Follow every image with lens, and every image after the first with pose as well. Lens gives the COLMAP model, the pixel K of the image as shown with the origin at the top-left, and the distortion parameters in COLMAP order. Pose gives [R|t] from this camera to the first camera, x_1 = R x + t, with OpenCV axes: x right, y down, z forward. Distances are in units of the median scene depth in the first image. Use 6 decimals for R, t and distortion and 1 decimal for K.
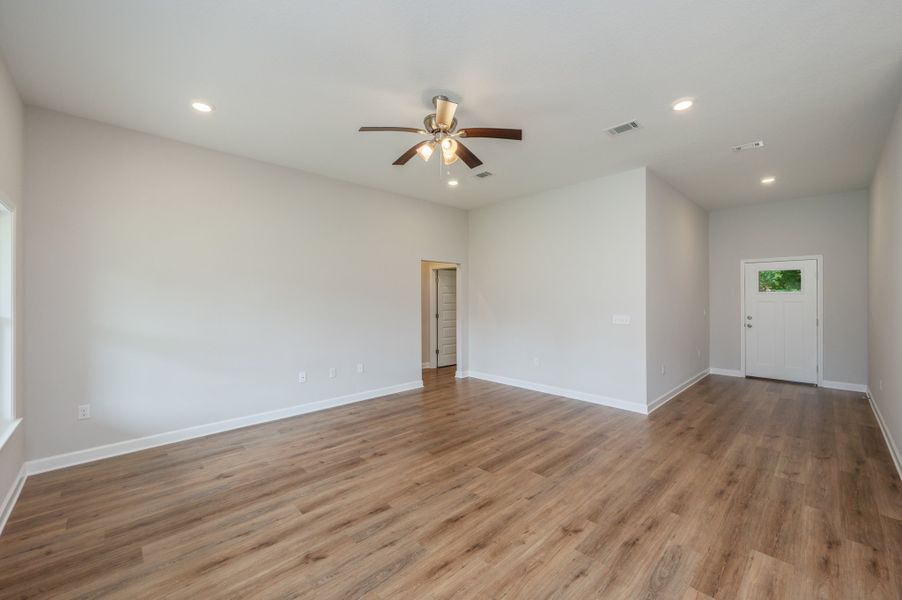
lens RADIAL K [[359.6, 0, 455.1], [0, 359.6, 298.8], [0, 0, 1]] dist [0.003747, -0.001058]
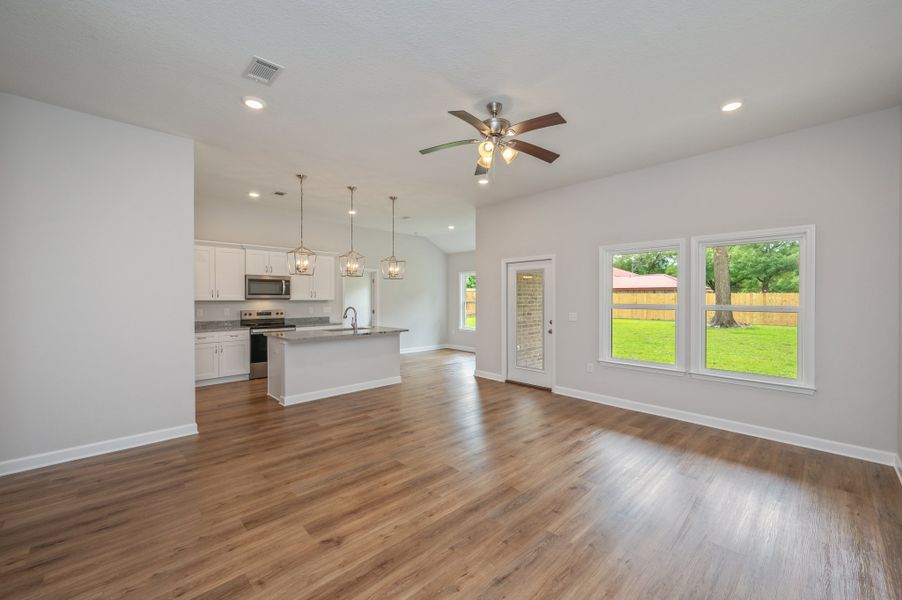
lens RADIAL K [[359.6, 0, 449.6], [0, 359.6, 300.4], [0, 0, 1]] dist [0.003747, -0.001058]
pose [[-0.999889, 0.001469, 0.014831, 0.067513], [0.001640, 0.999933, 0.011476, -0.001335], [-0.014813, 0.011499, -0.999824, 1.839245]]
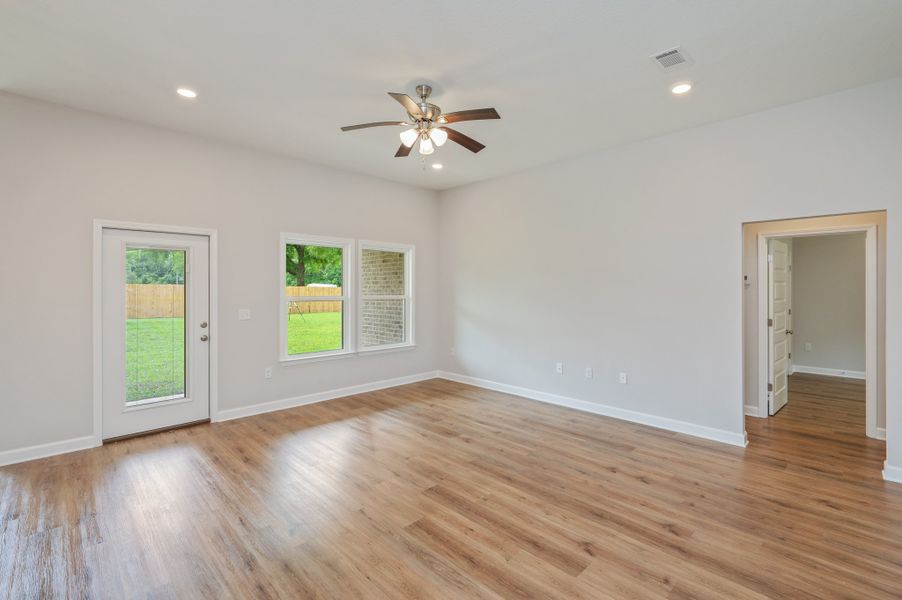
lens RADIAL K [[410.3, 0, 460.0], [0, 410.3, 290.1], [0, 0, 1]] dist [0.000160, -0.000191]
pose [[0.014809, 0.003891, -0.999883, 0.979661], [-0.004275, 0.999984, 0.003828, -0.003681], [0.999881, 0.004217, 0.014825, 0.973303]]
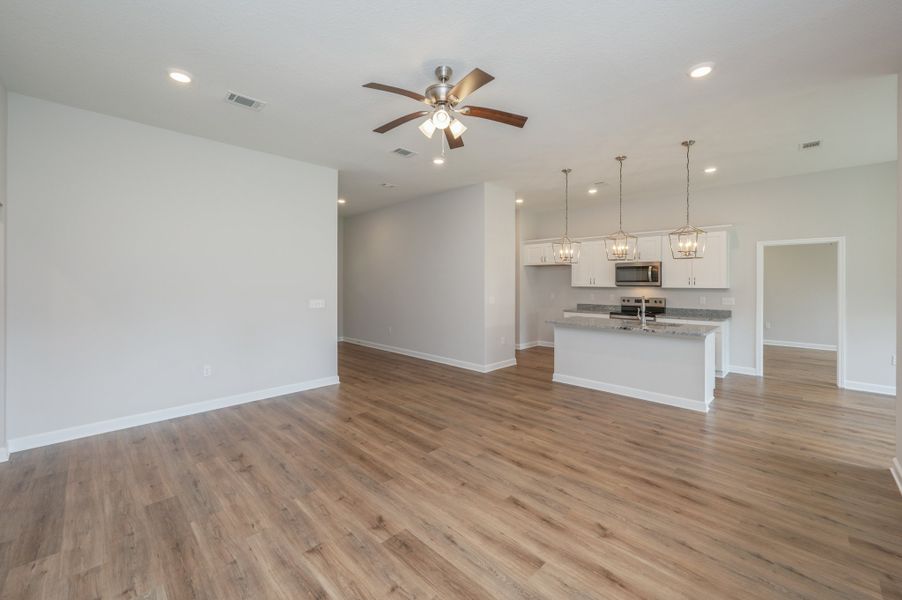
lens RADIAL K [[359.6, 0, 449.6], [0, 359.6, 288.2], [0, 0, 1]] dist [0.003747, -0.001058]
pose [[-0.012390, -0.009689, 0.999876, -0.872249], [0.002244, 0.999950, 0.009718, 0.002158], [-0.999921, 0.002364, -0.012368, 0.892047]]
